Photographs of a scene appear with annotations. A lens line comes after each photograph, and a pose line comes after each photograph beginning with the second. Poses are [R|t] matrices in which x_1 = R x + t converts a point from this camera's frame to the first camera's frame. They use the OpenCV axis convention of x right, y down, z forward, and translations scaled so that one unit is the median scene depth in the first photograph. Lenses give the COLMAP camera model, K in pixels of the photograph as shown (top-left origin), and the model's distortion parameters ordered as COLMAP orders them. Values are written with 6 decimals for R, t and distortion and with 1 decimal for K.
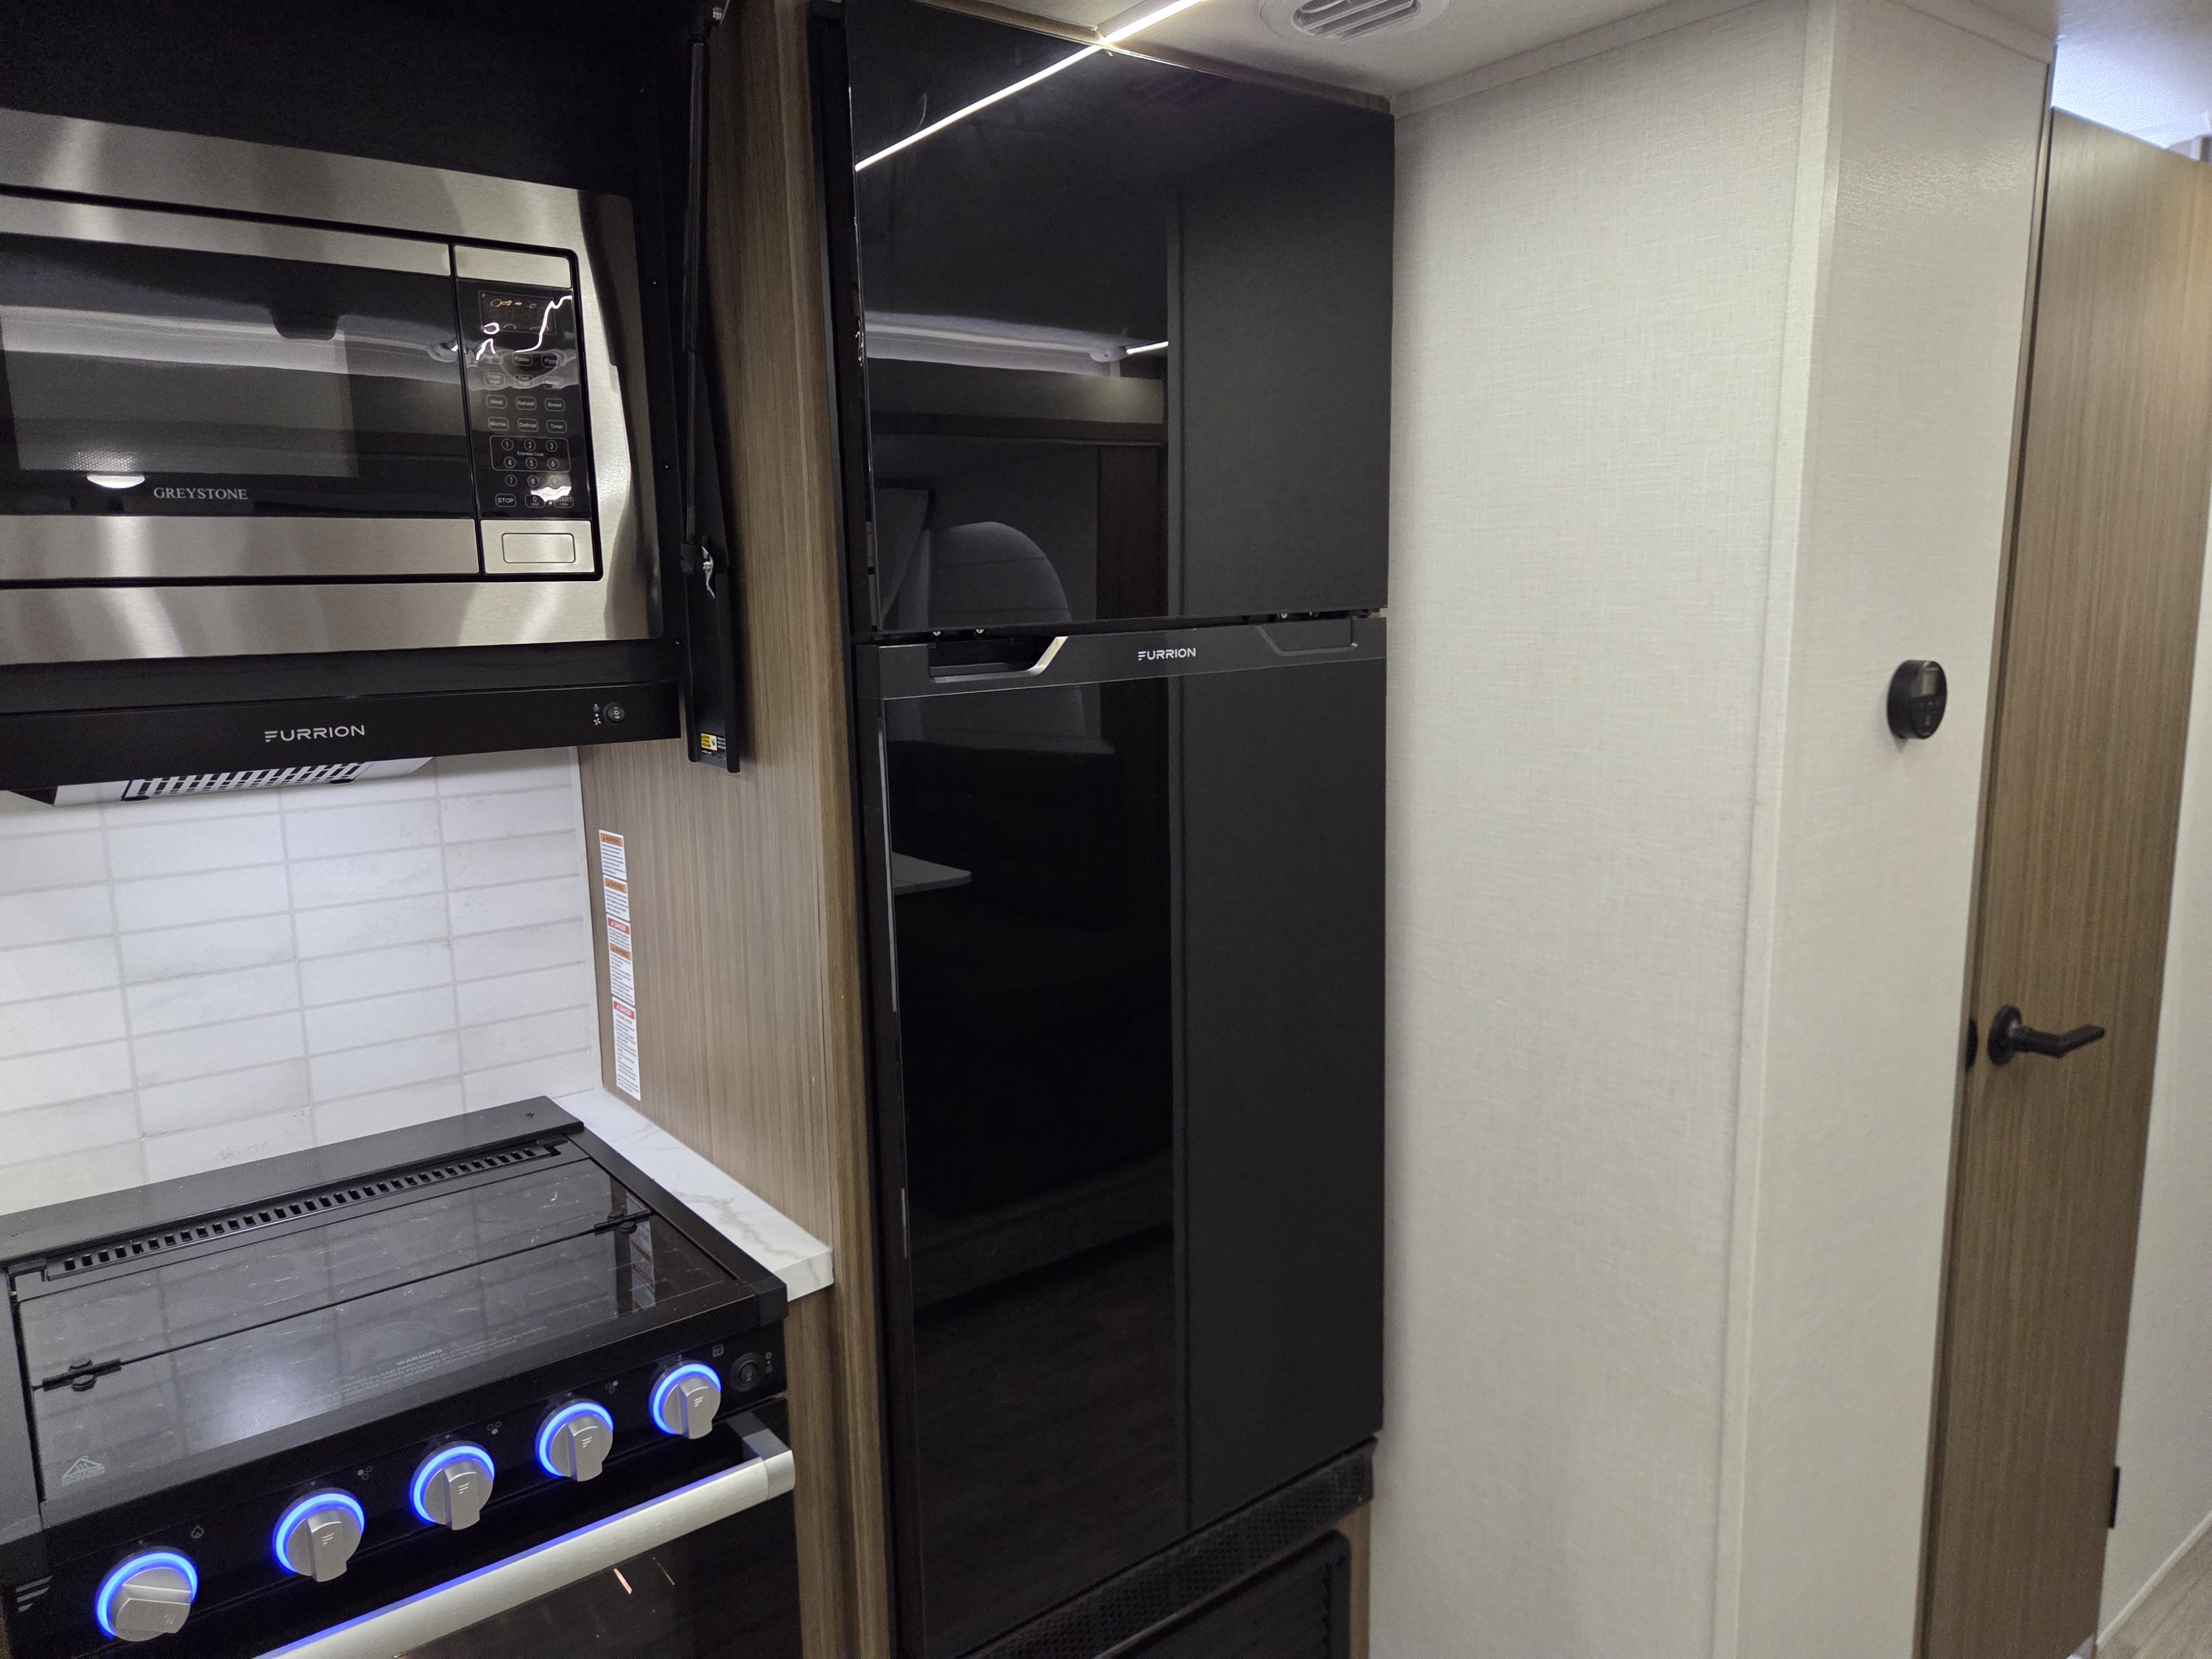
lens RADIAL K [[1497.6, 0, 1108.8], [0, 1497.6, 827.0], [0, 0, 1]] dist [0.068255, -0.058553]
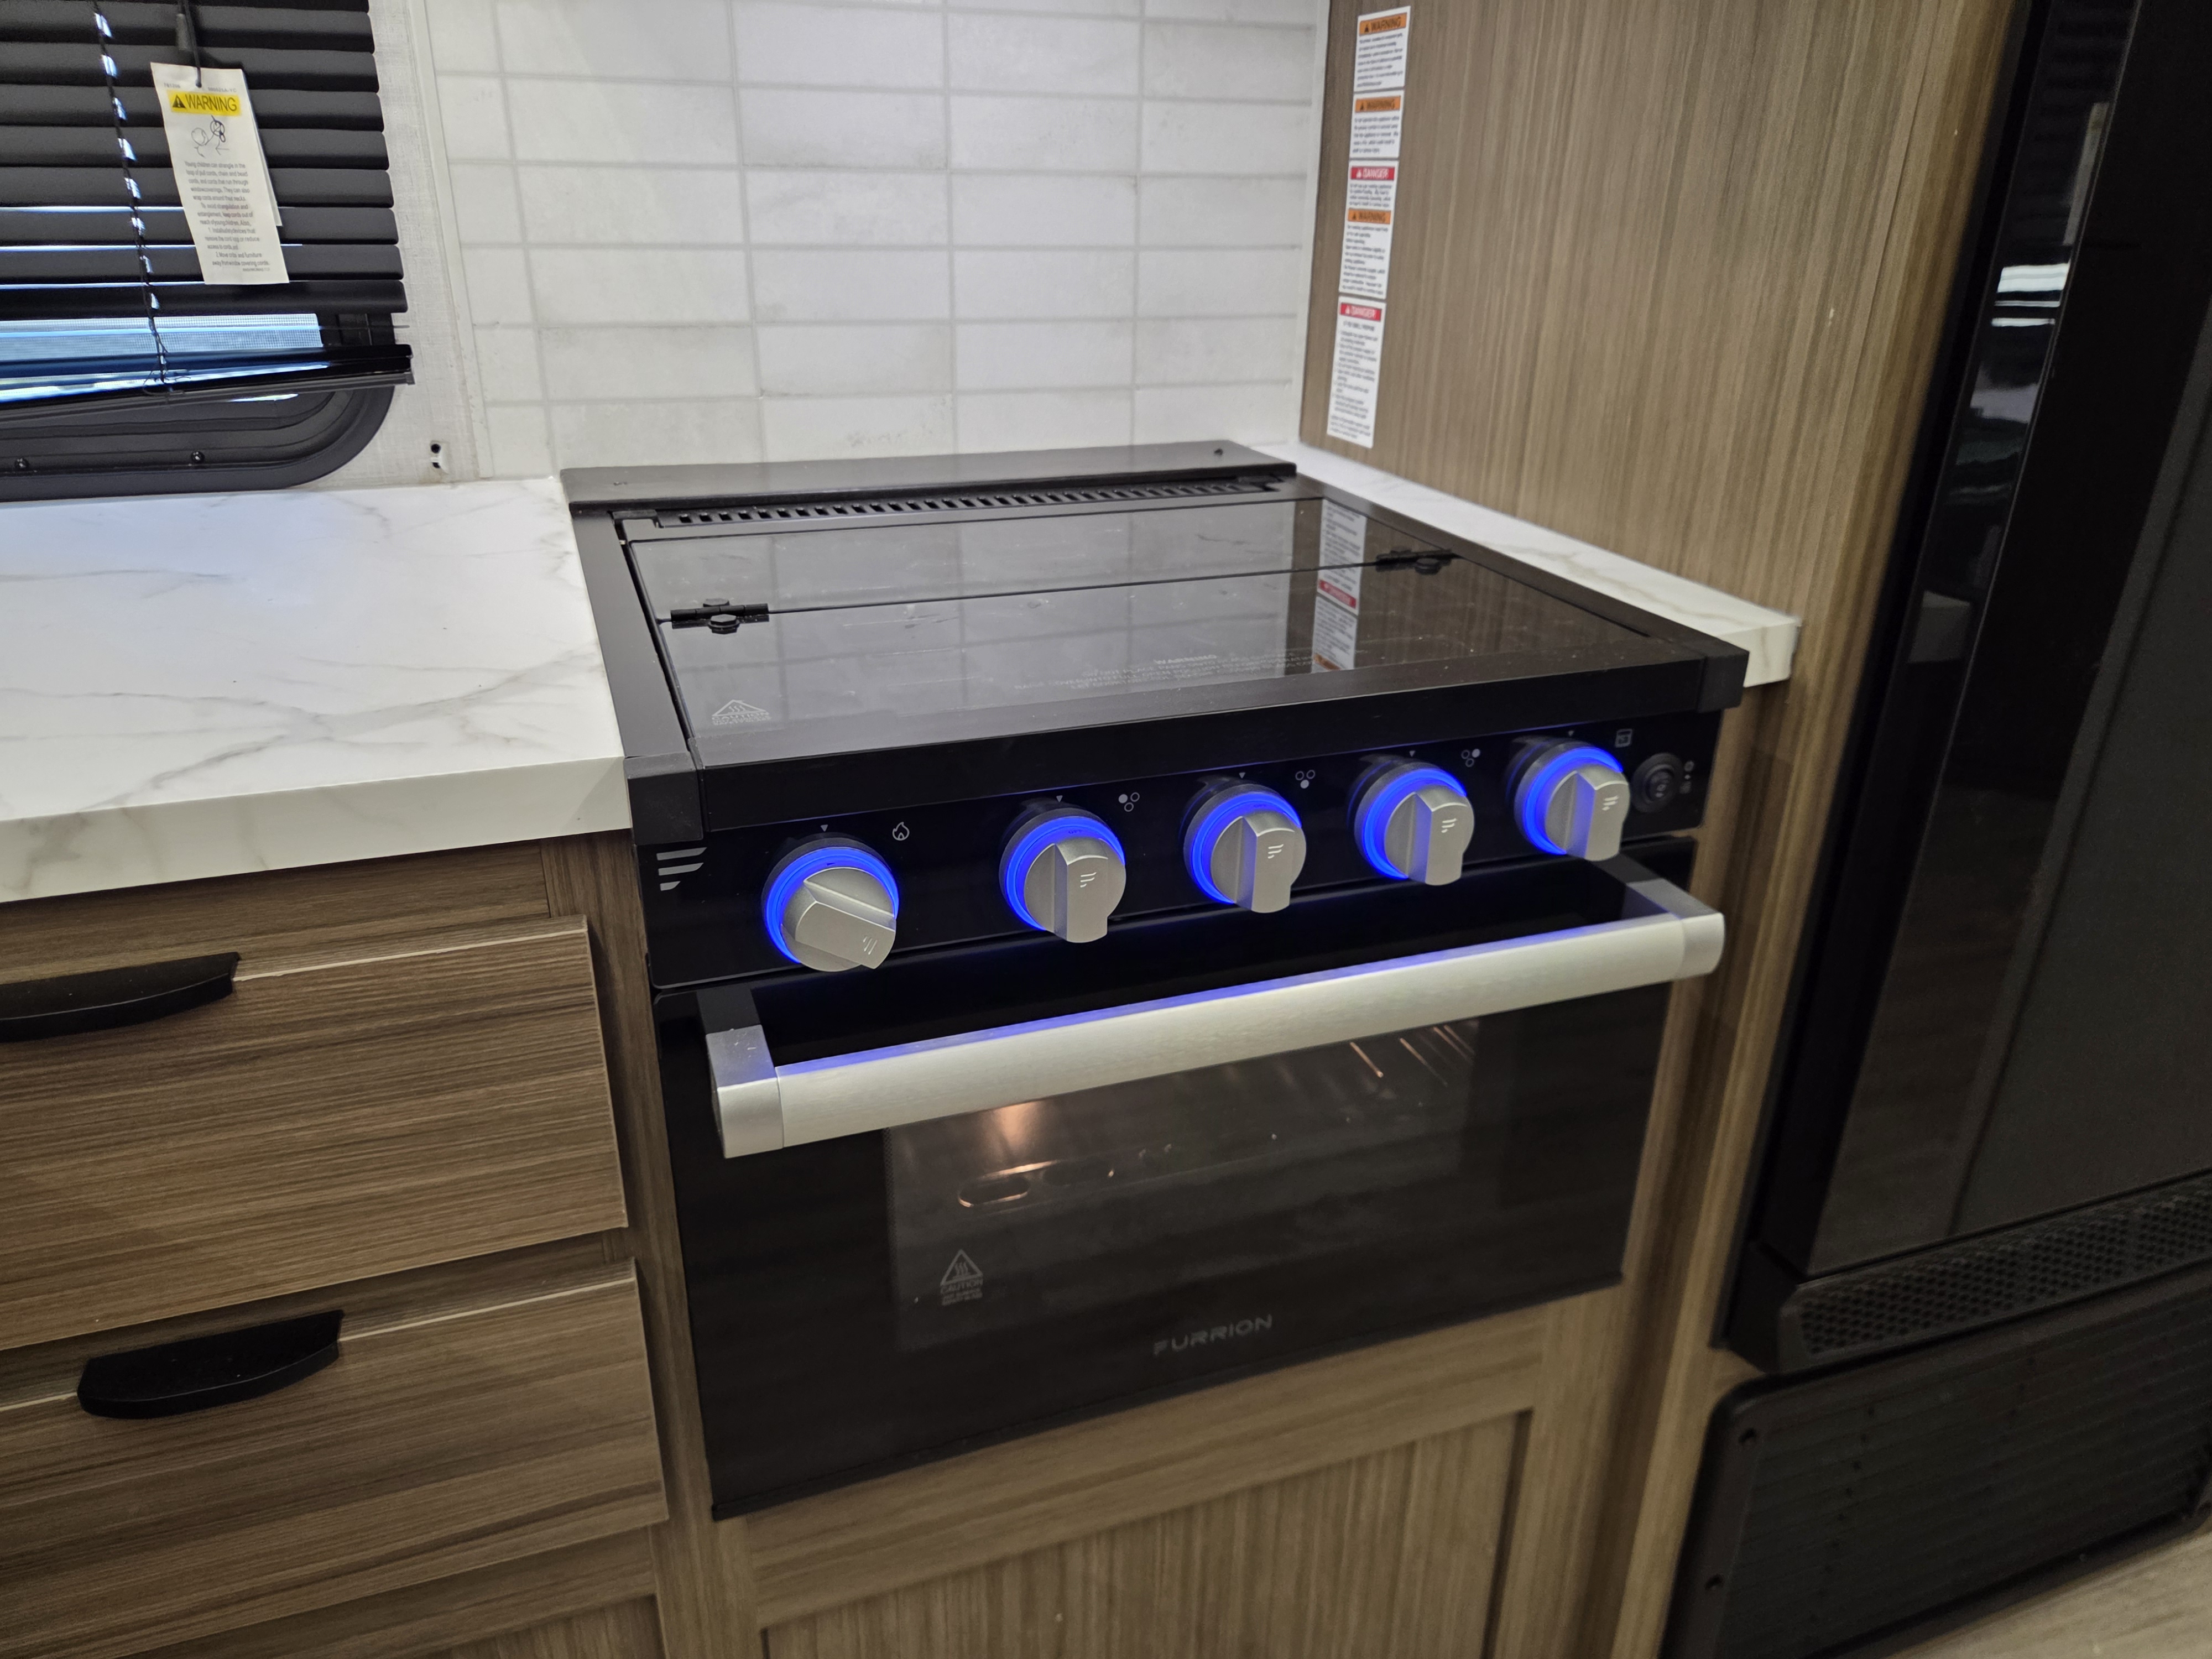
lens RADIAL K [[1497.6, 0, 1113.6], [0, 1497.6, 834.5], [0, 0, 1]] dist [0.068255, -0.058553]
pose [[0.953850, 0.155763, -0.256726, -0.270743], [-0.084781, 0.959857, 0.267371, 0.221298], [0.288066, -0.233267, 0.928765, 0.343616]]
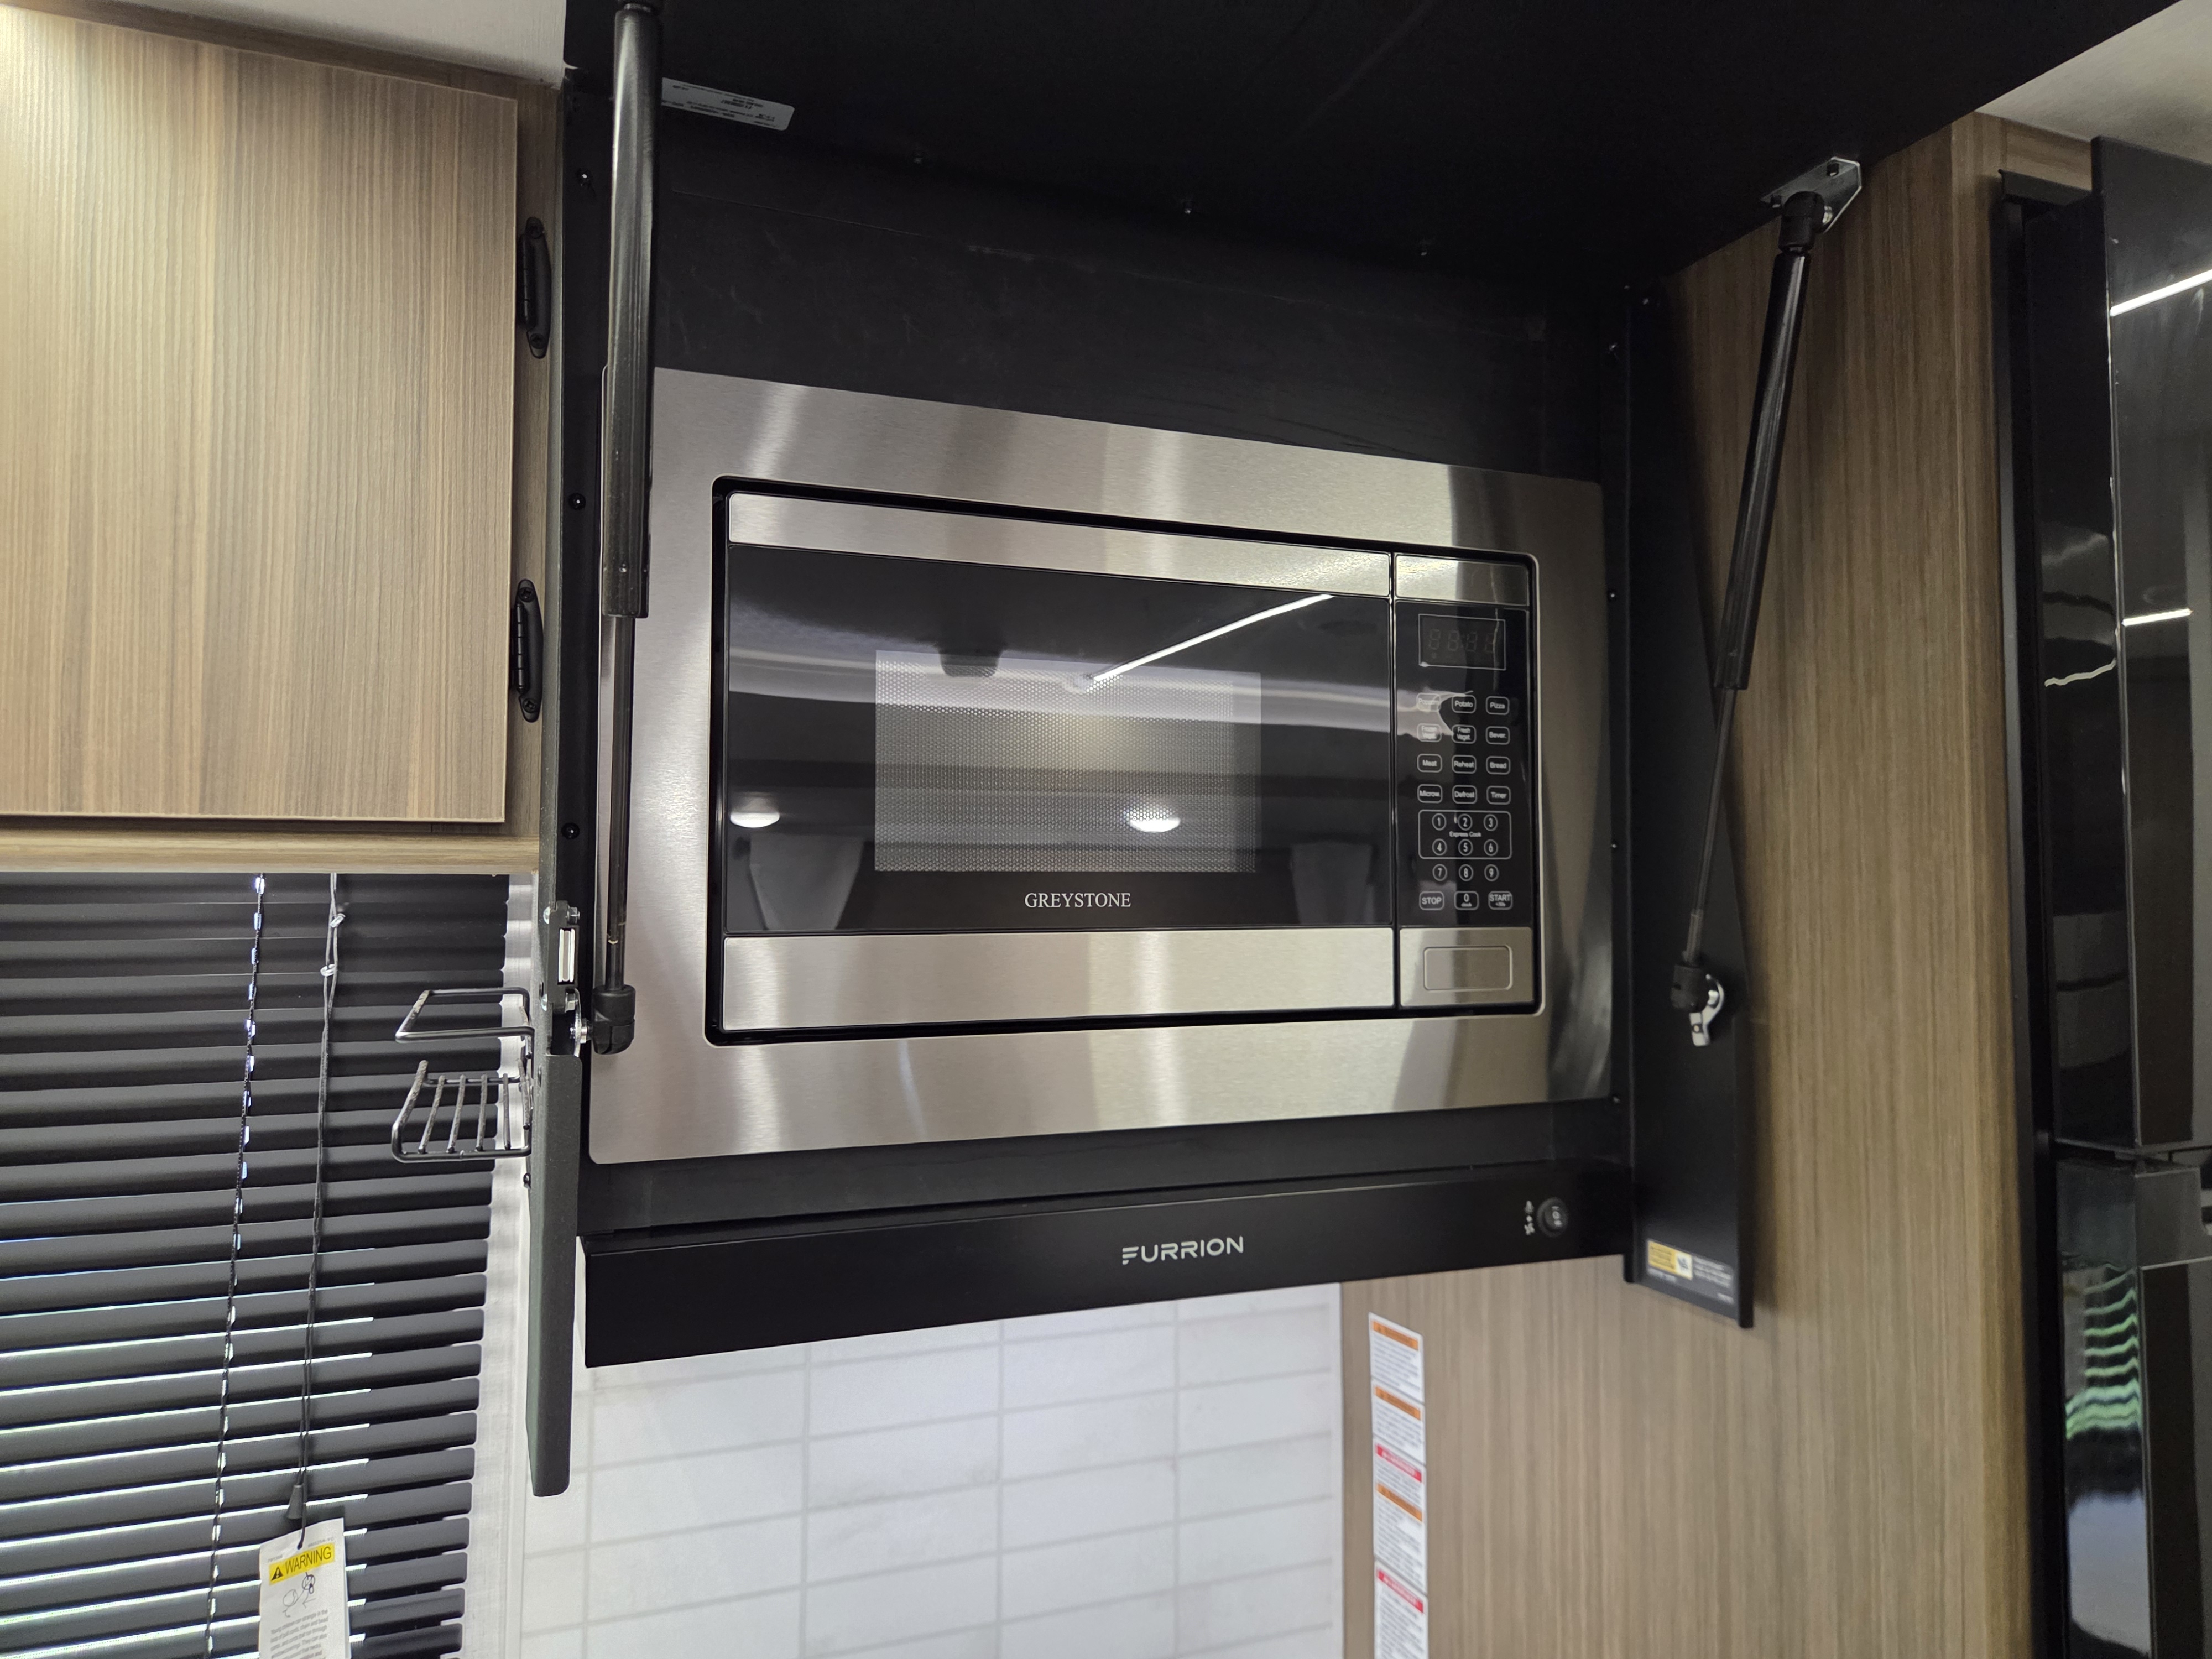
lens RADIAL K [[1497.6, 0, 1124.2], [0, 1497.6, 828.1], [0, 0, 1]] dist [0.068255, -0.058553]
pose [[0.964791, 0.010526, -0.262805, -0.332379], [-0.063575, 0.978902, -0.194187, -0.099788], [0.255217, 0.204058, 0.945106, 0.292173]]
